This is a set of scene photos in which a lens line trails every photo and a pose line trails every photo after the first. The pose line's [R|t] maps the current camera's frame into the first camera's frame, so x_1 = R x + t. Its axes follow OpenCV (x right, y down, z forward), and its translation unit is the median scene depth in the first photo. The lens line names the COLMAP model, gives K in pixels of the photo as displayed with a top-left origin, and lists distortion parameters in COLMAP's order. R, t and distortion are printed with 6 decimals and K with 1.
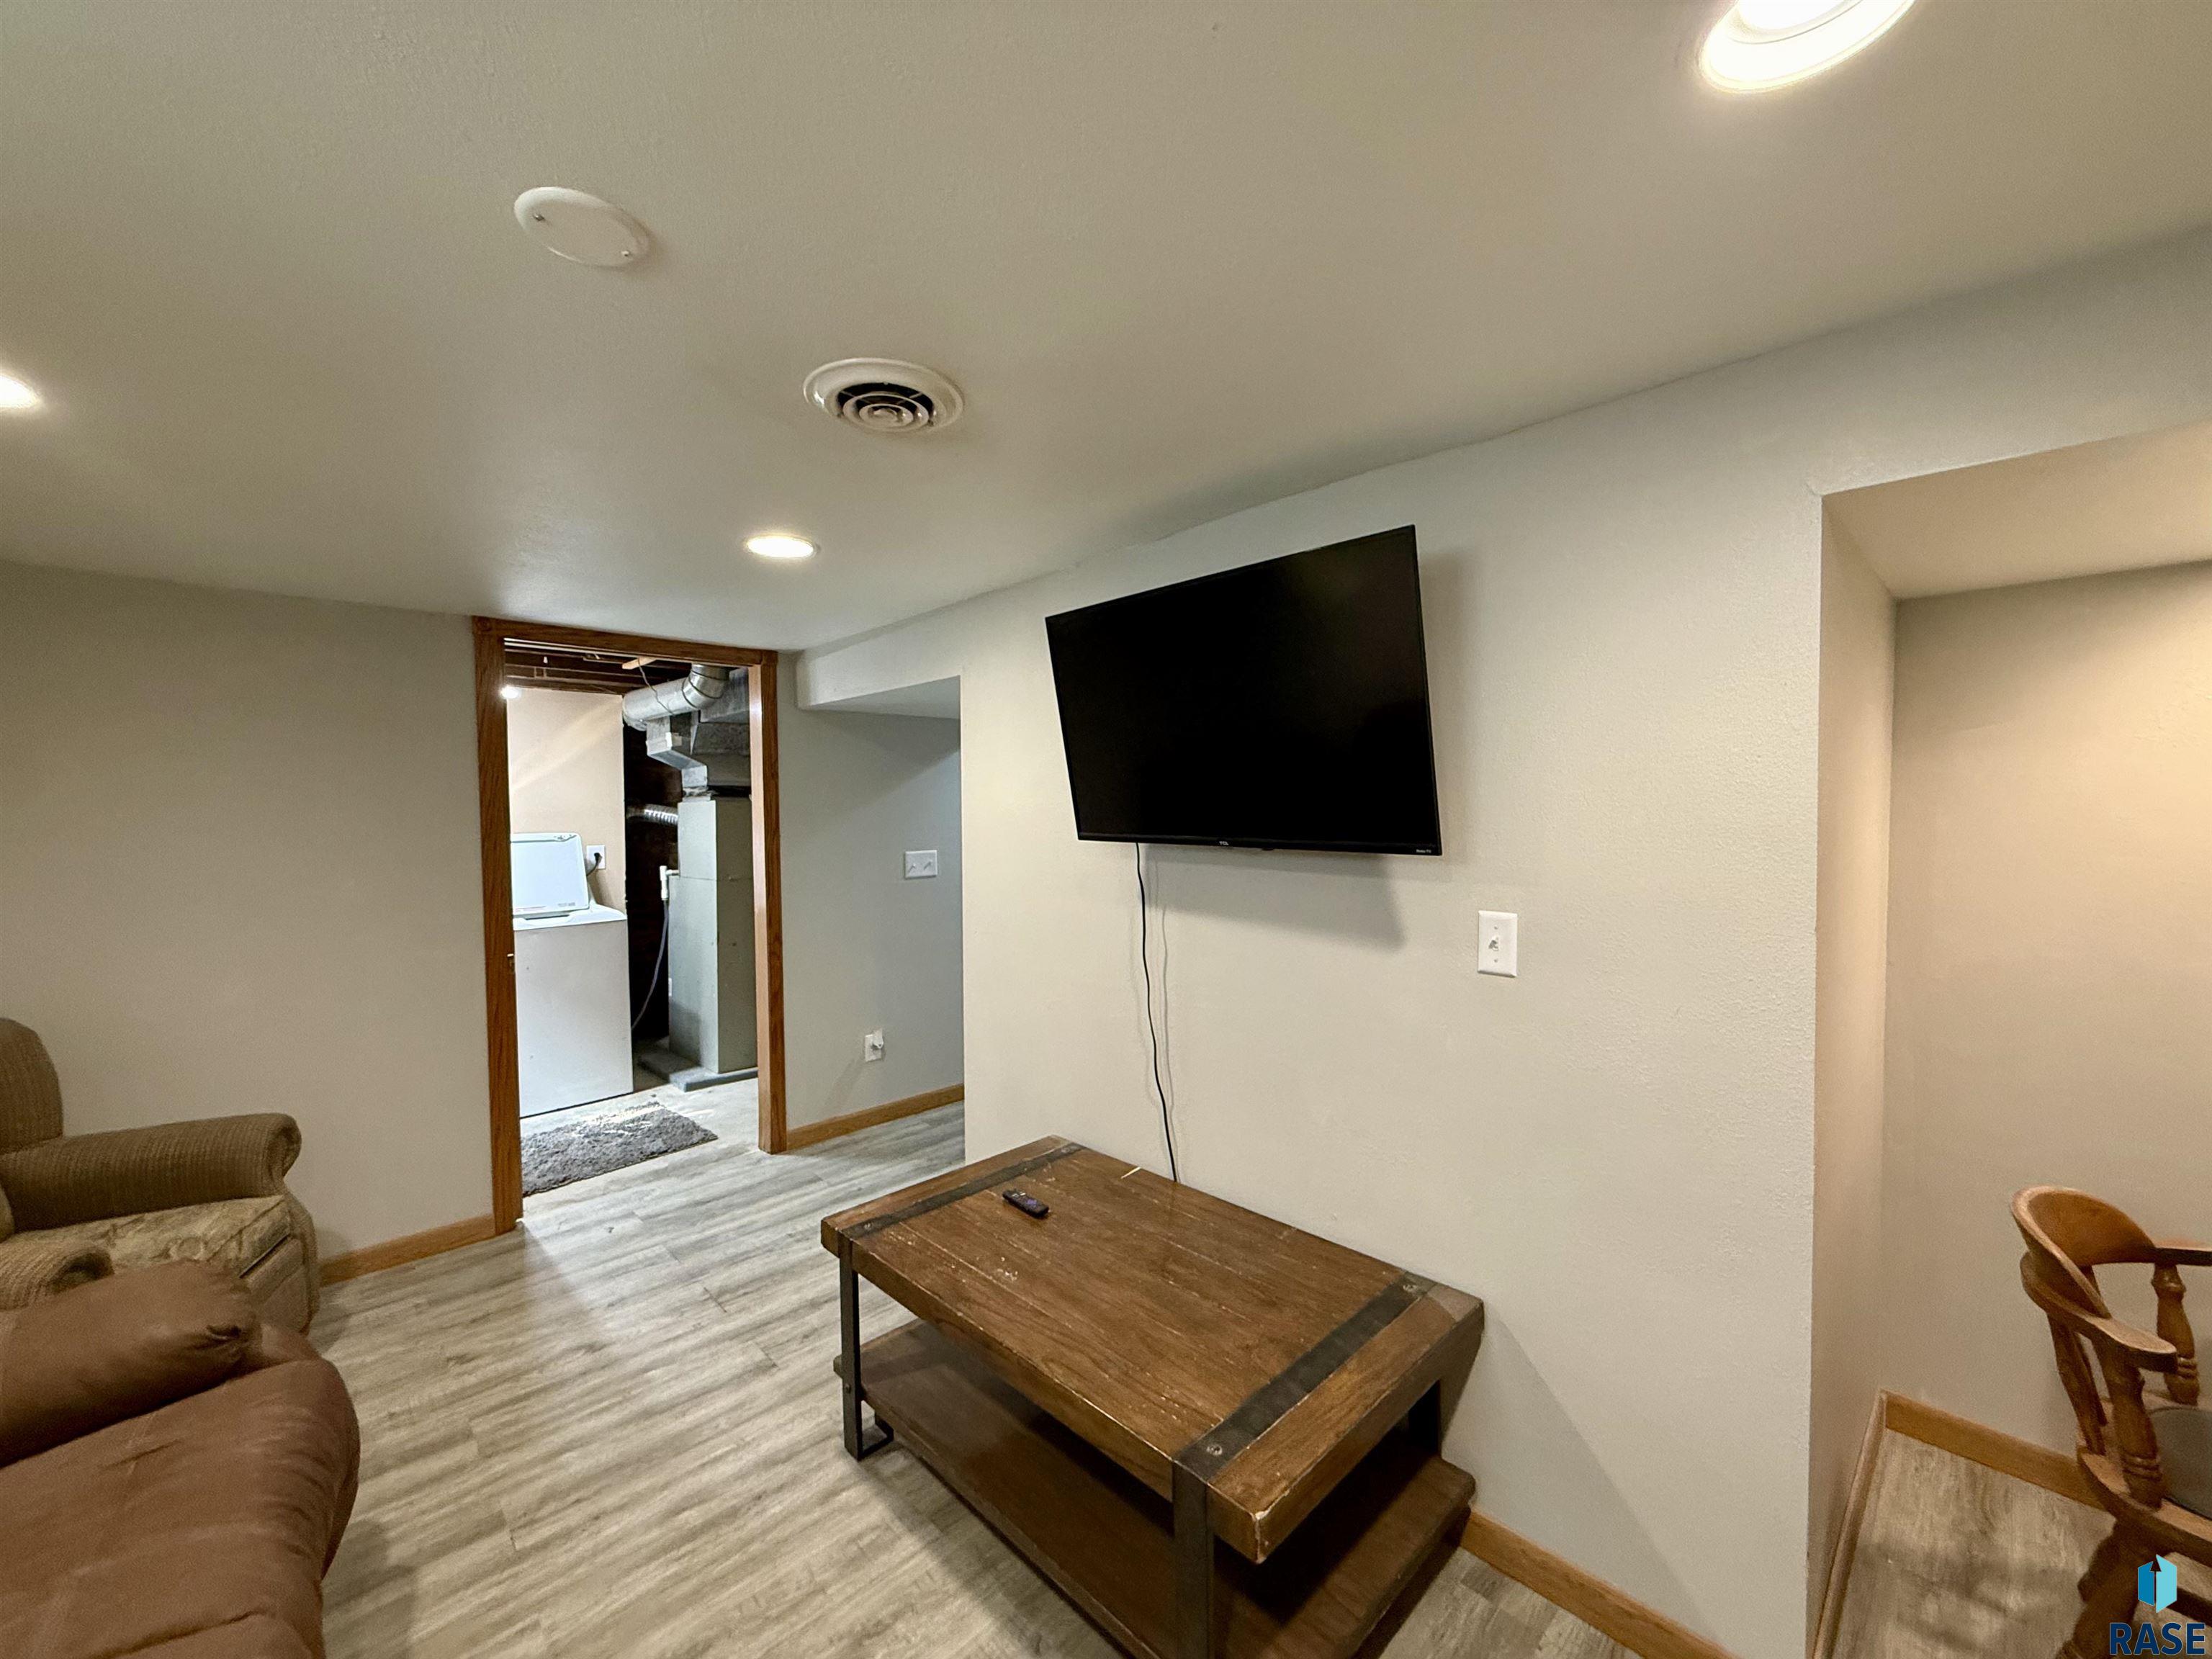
lens RADIAL K [[879.8, 0, 1099.2], [0, 879.8, 830.4], [0, 0, 1]] dist [-0.000697, 0.000280]
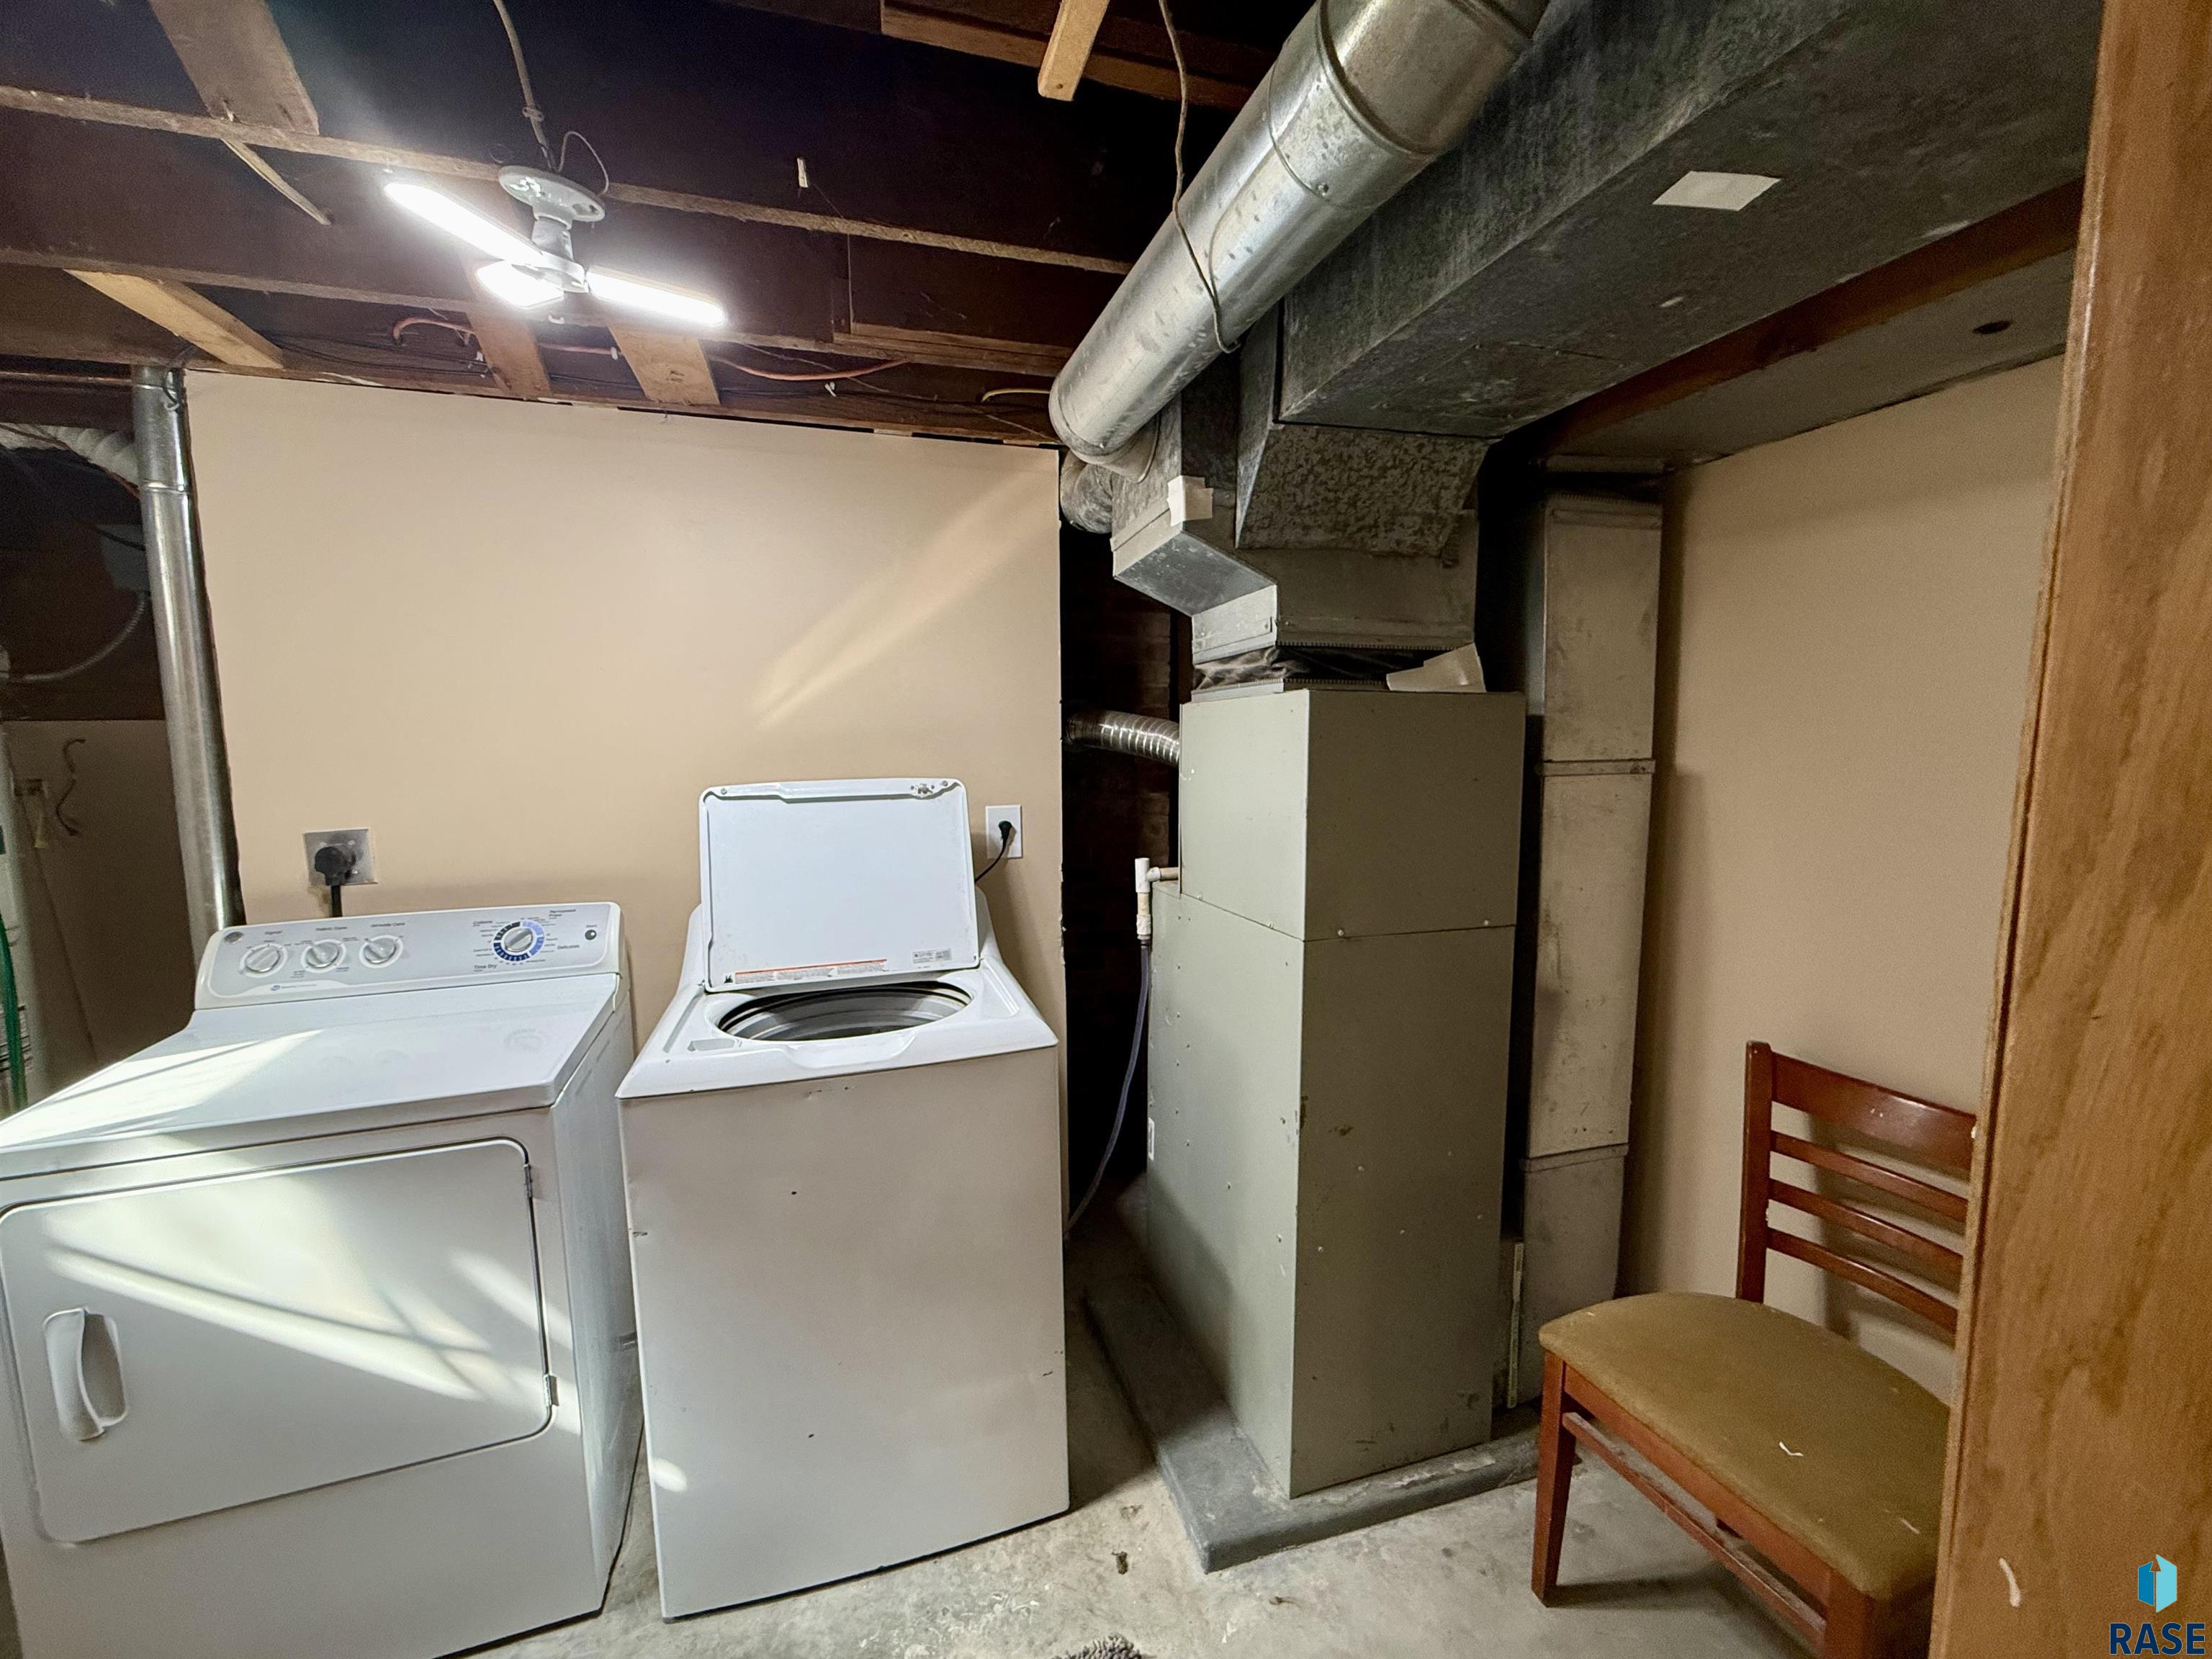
lens RADIAL K [[879.8, 0, 1102.9], [0, 879.8, 835.6], [0, 0, 1]] dist [-0.000697, 0.000280]
pose [[0.893081, 0.055641, -0.446442, -0.408625], [-0.012662, 0.995038, 0.098684, -0.014076], [0.449718, -0.082480, 0.889354, 0.778320]]
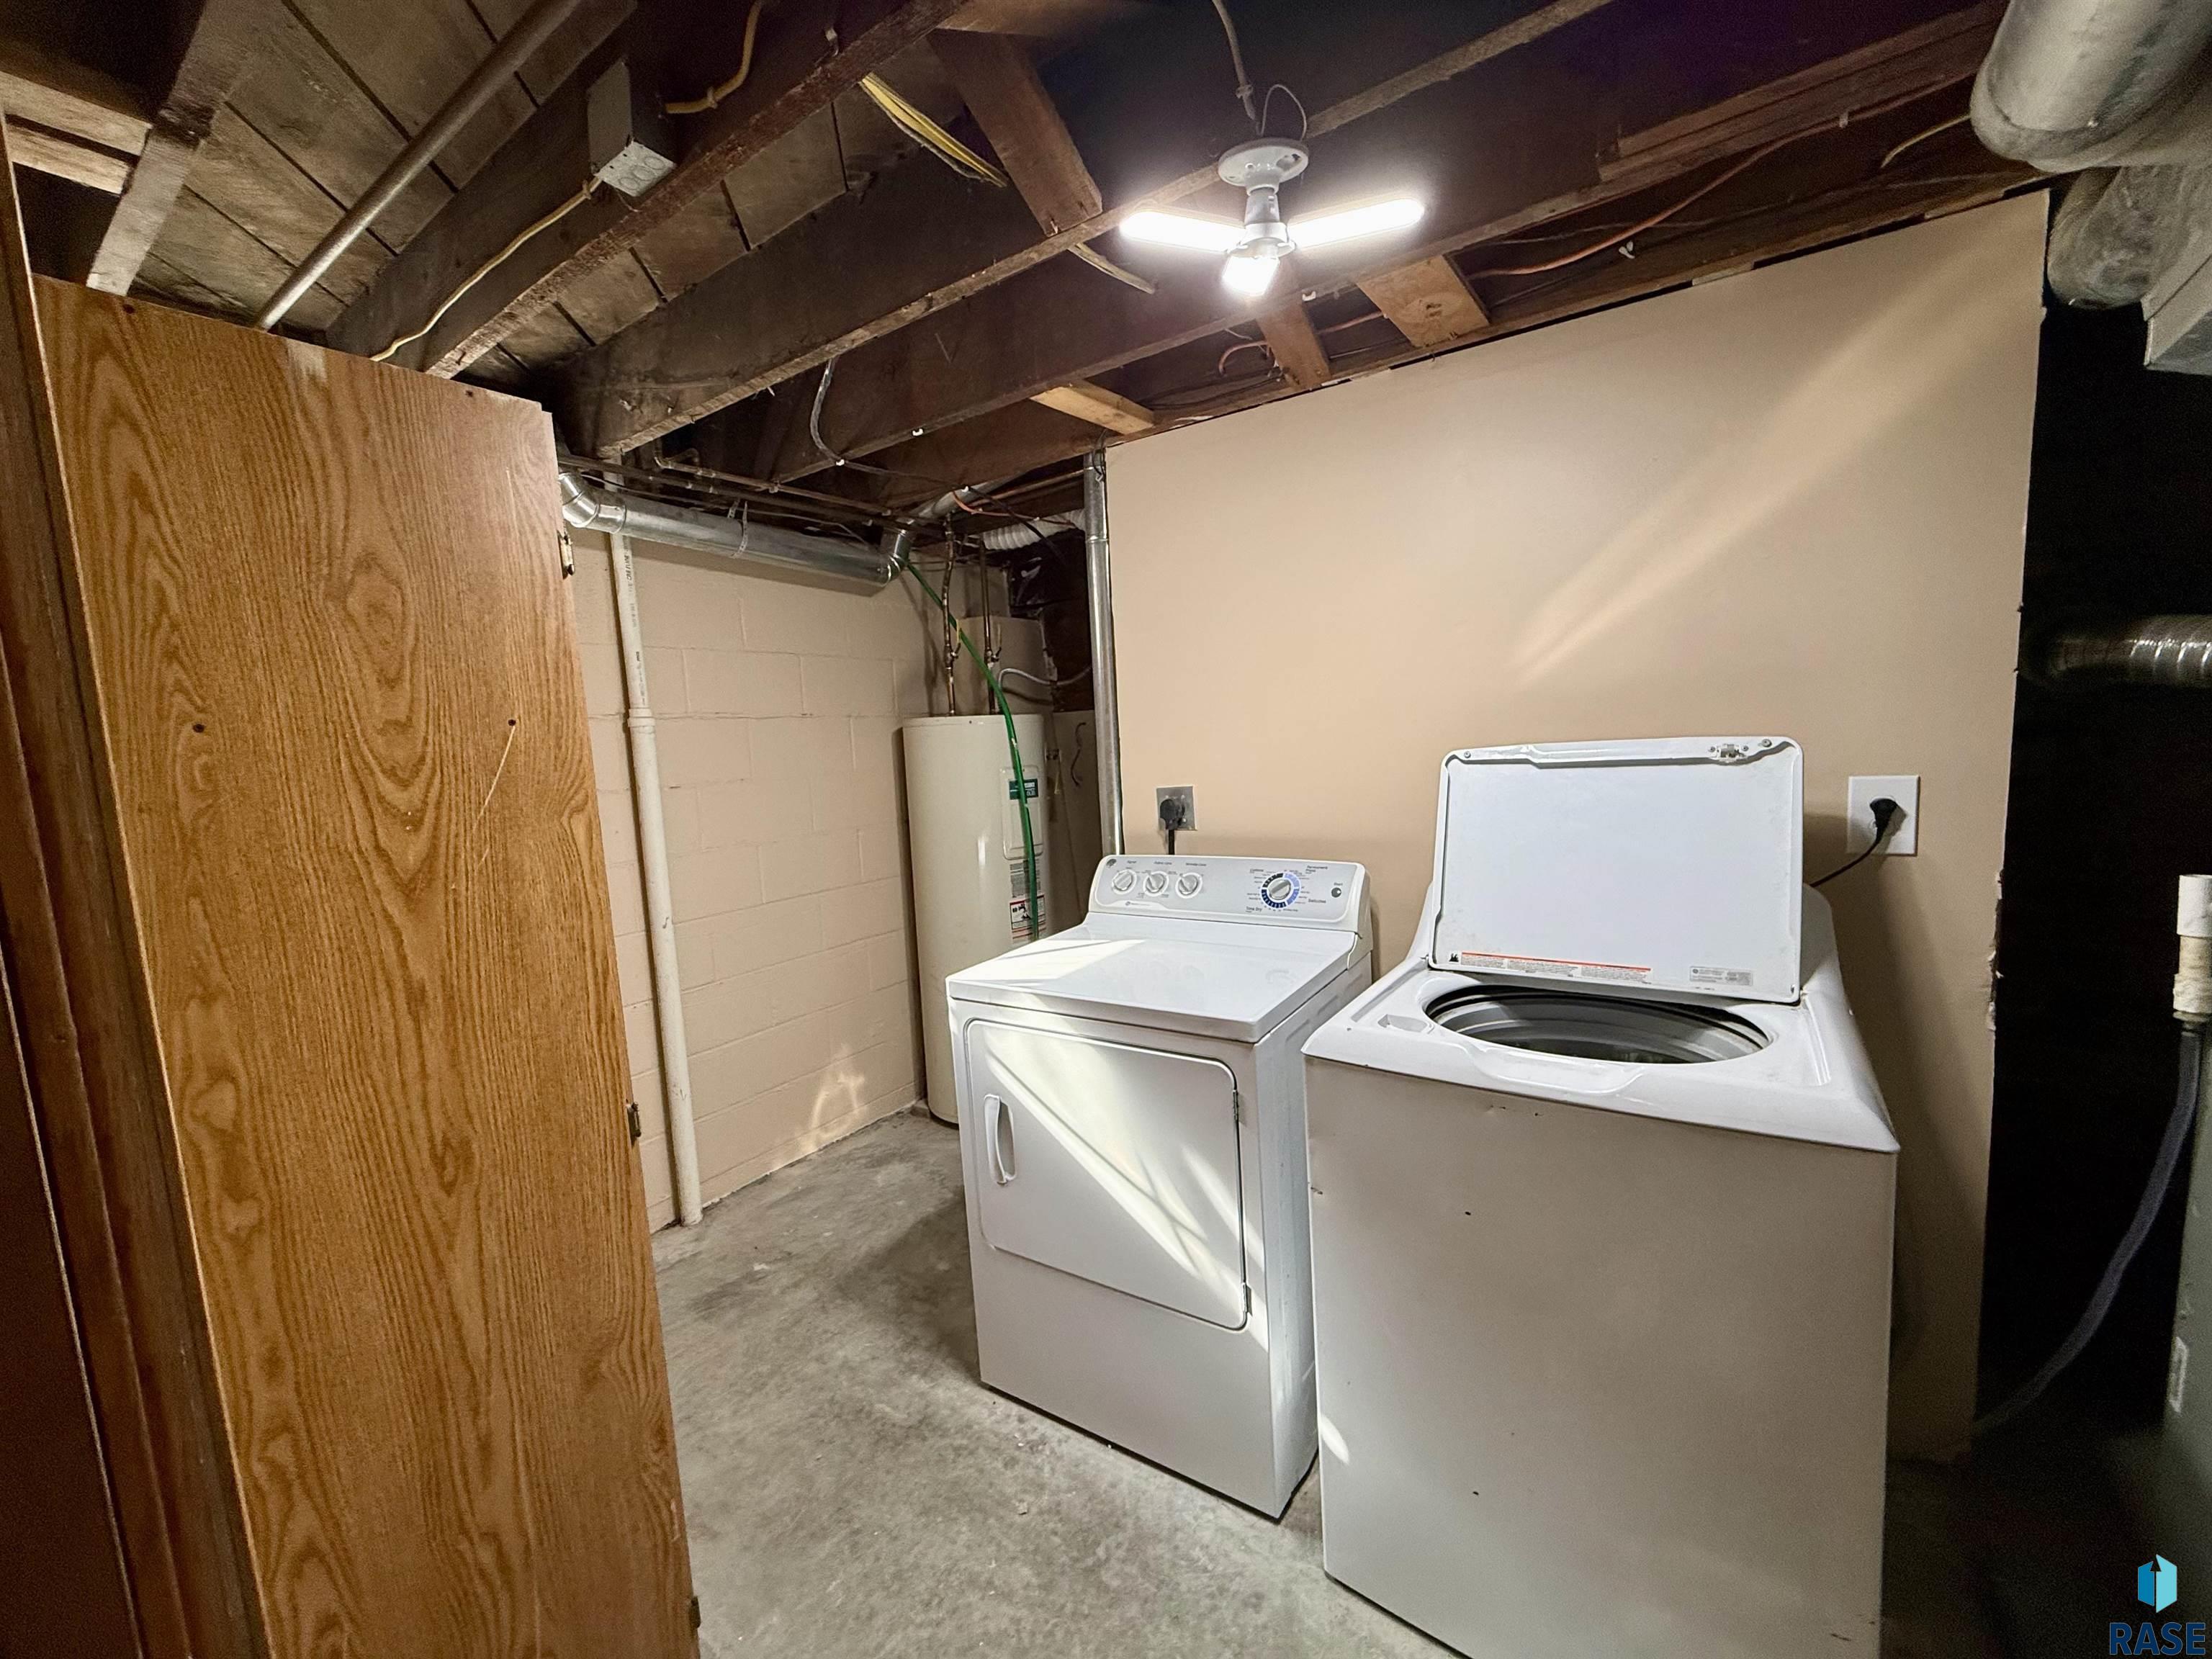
lens RADIAL K [[879.8, 0, 1096.7], [0, 879.8, 832.4], [0, 0, 1]] dist [-0.000697, 0.000280]
pose [[0.187746, 0.113242, -0.975668, -0.408544], [0.028166, 0.992302, 0.120593, -0.008207], [0.981814, -0.050122, 0.183111, 0.845751]]
